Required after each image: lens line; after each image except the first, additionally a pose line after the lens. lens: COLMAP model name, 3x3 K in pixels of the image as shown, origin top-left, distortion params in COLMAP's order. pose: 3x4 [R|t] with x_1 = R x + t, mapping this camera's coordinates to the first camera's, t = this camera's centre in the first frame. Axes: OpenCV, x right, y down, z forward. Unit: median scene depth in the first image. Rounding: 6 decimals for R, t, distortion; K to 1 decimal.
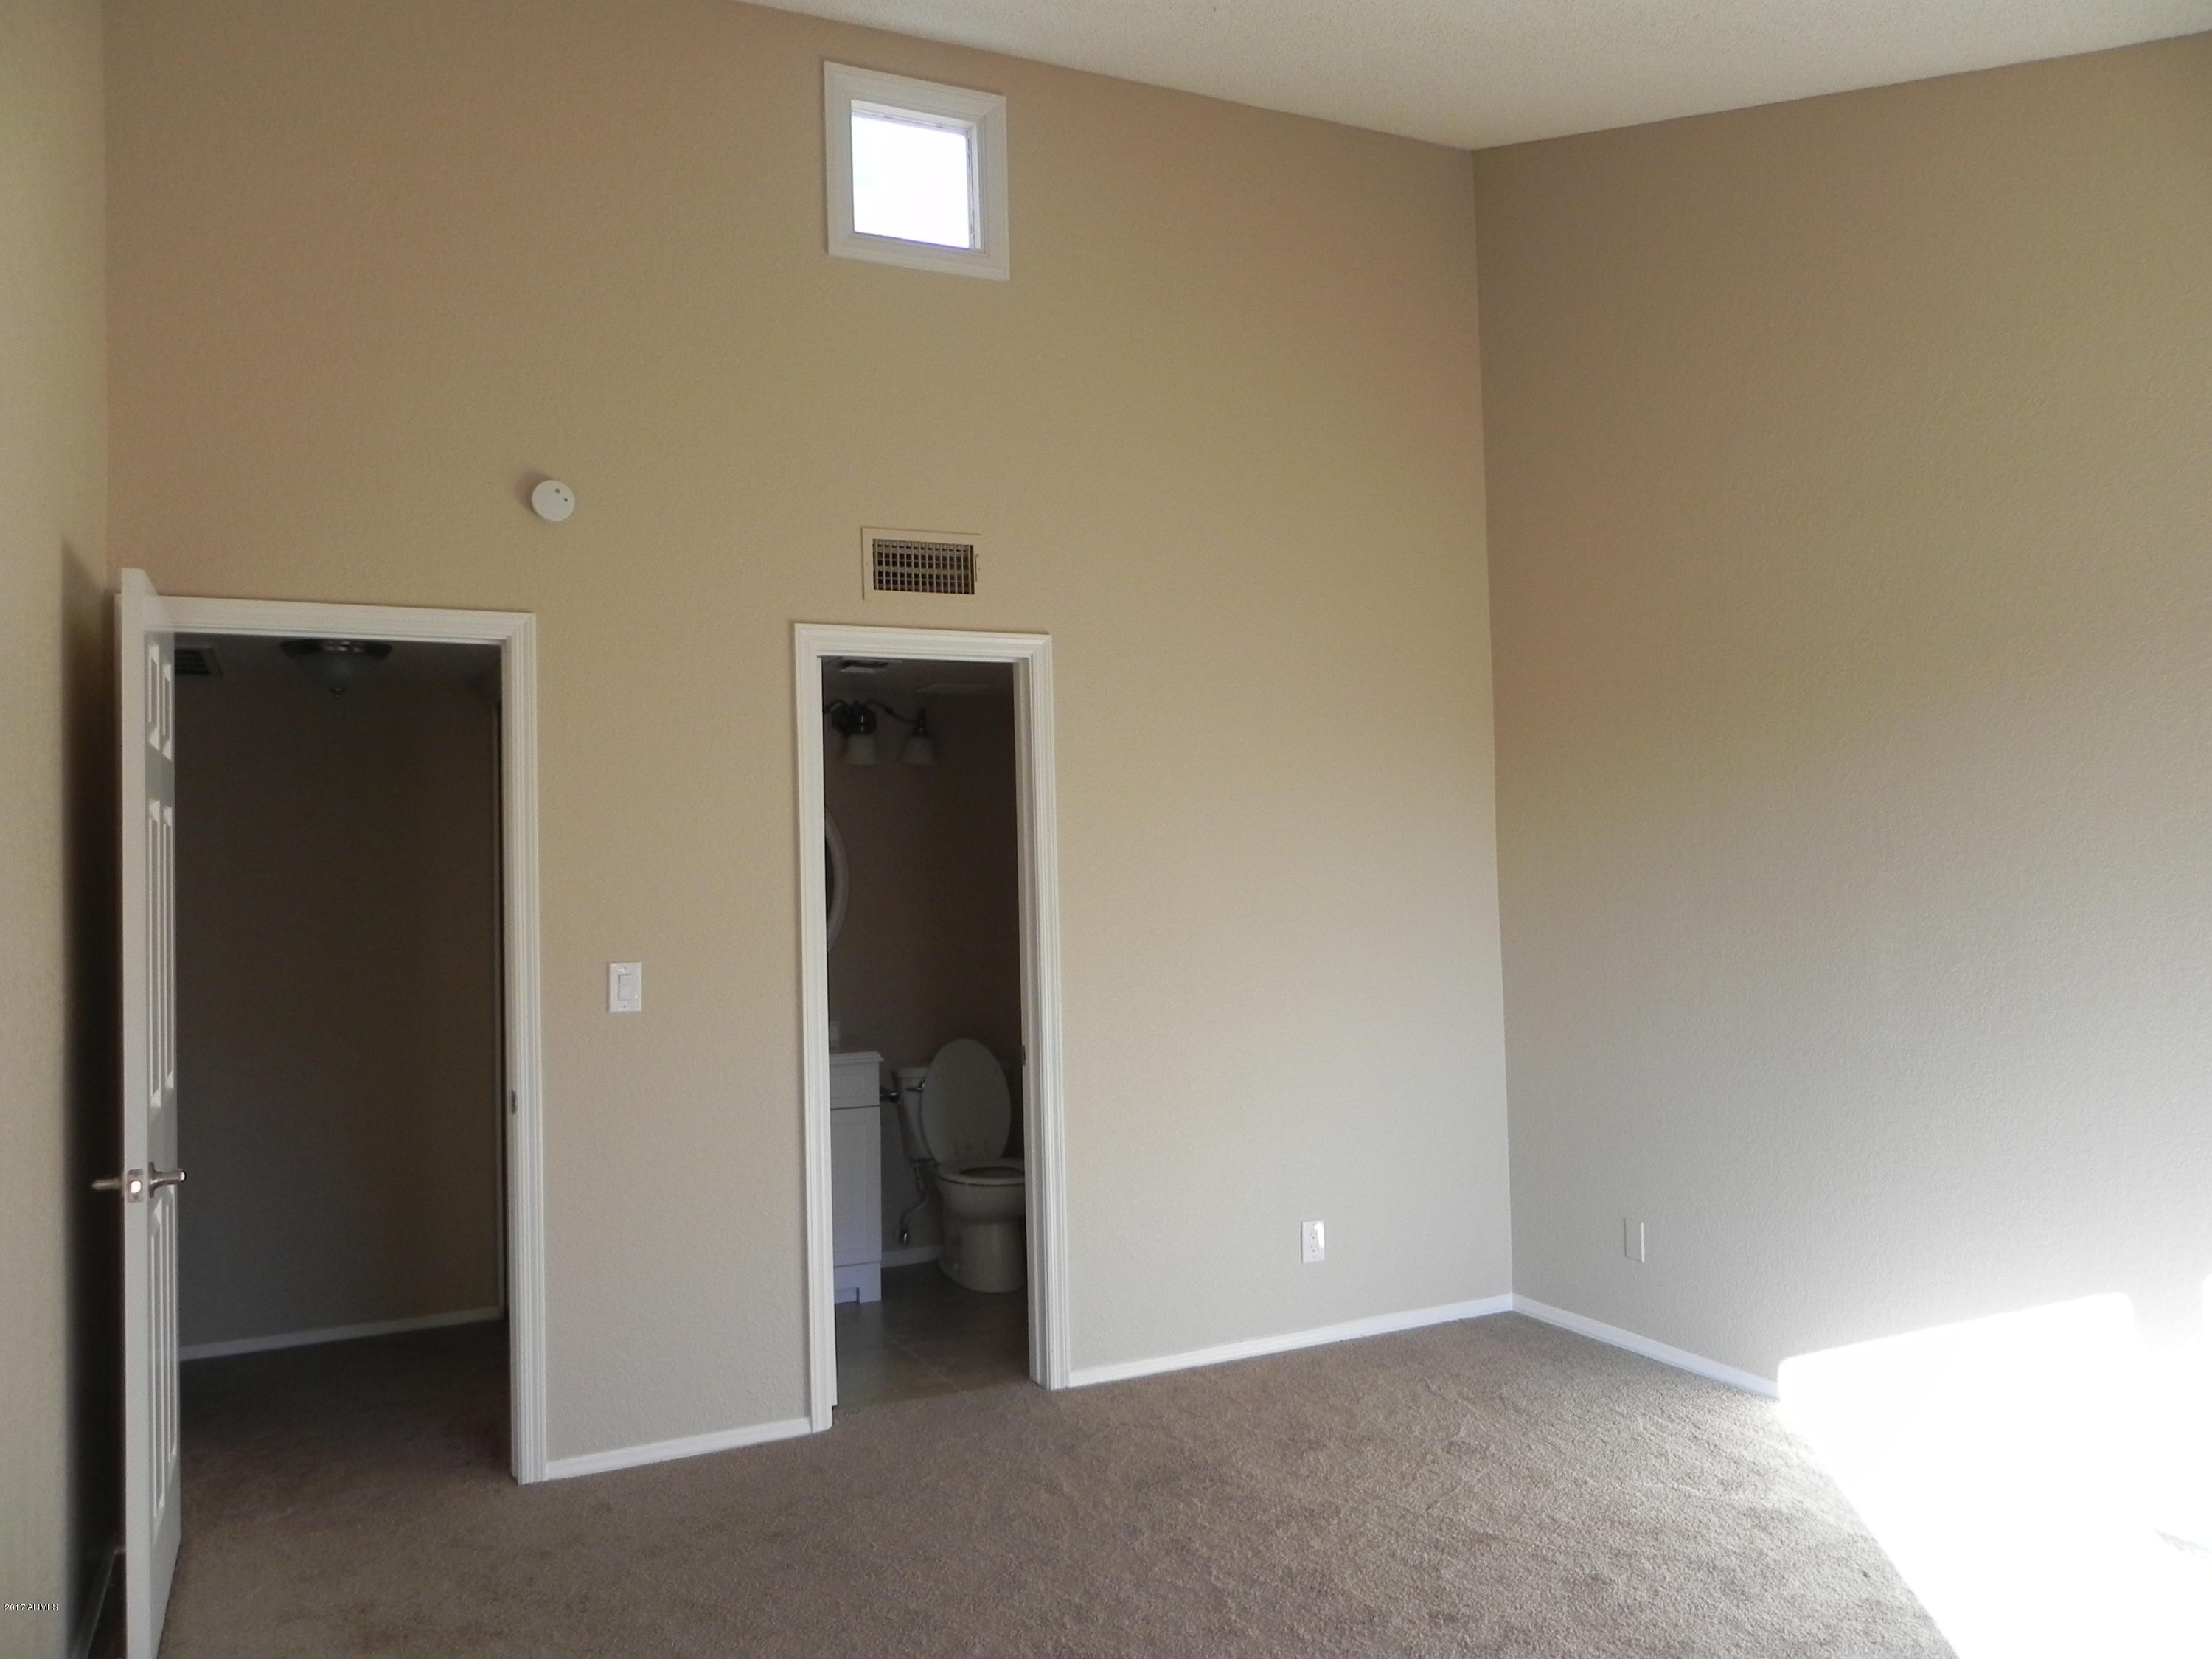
lens RADIAL K [[1674.8, 0, 1106.6], [0, 1674.8, 828.7], [0, 0, 1]] dist [0.005466, 0.001034]
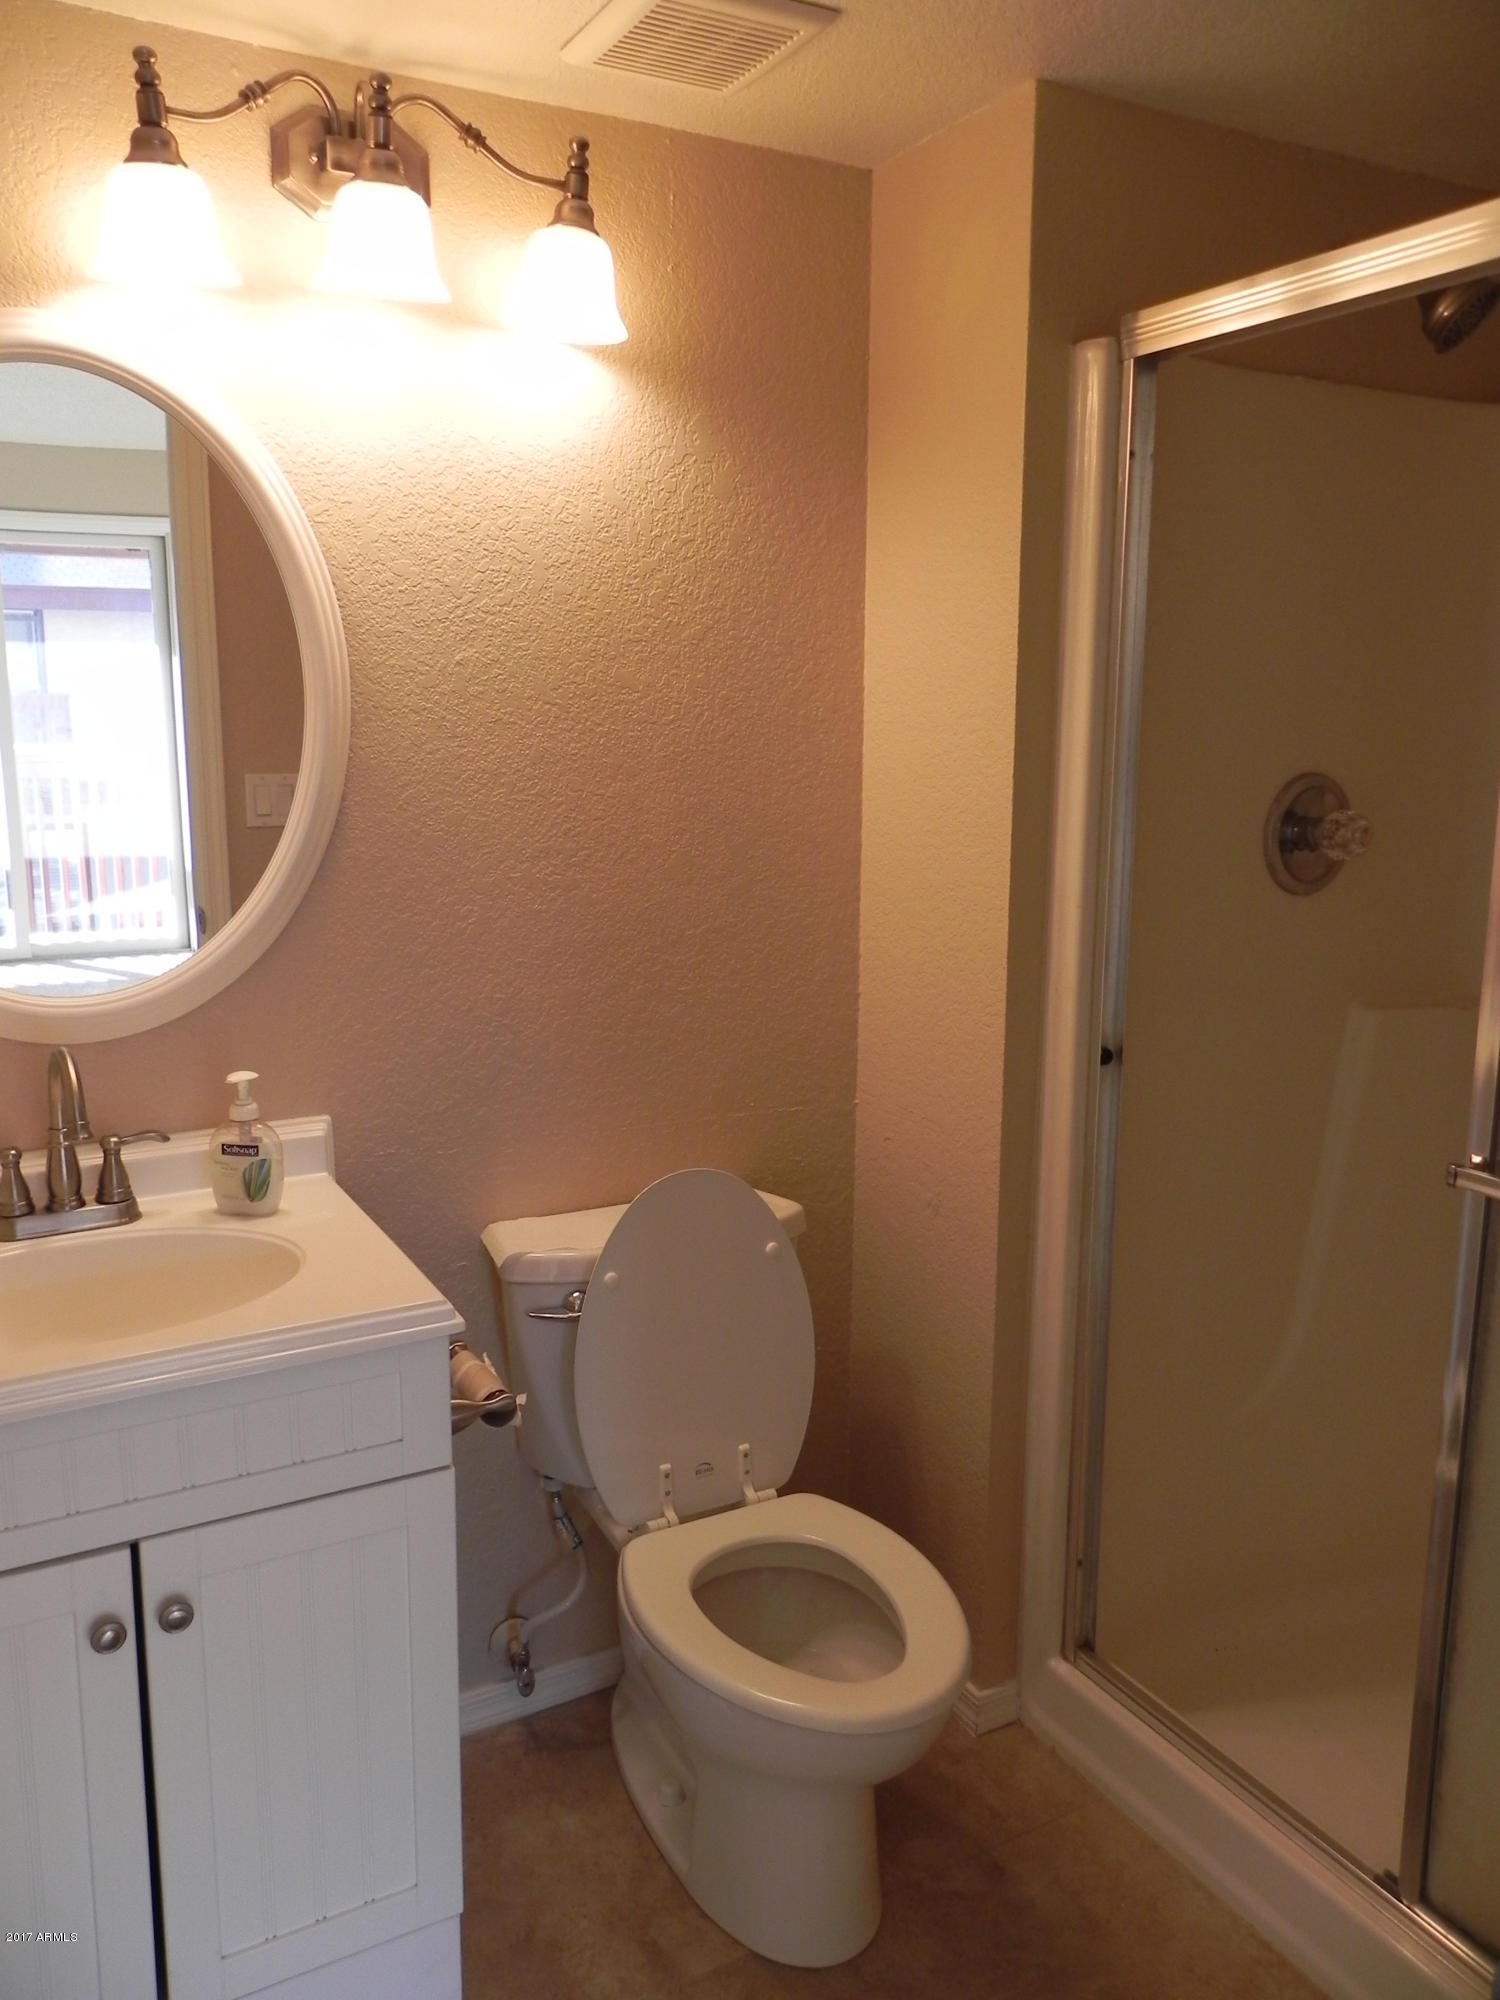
lens RADIAL K [[1514.3, 0, 748.2], [0, 1514.3, 997.3], [0, 0, 1]] dist [0.005466, 0.001034]
pose [[0.997417, 0.016337, 0.069940, -0.095291], [-0.030515, 0.977919, 0.206745, 0.019261], [-0.065018, -0.208345, 0.975892, 0.691315]]
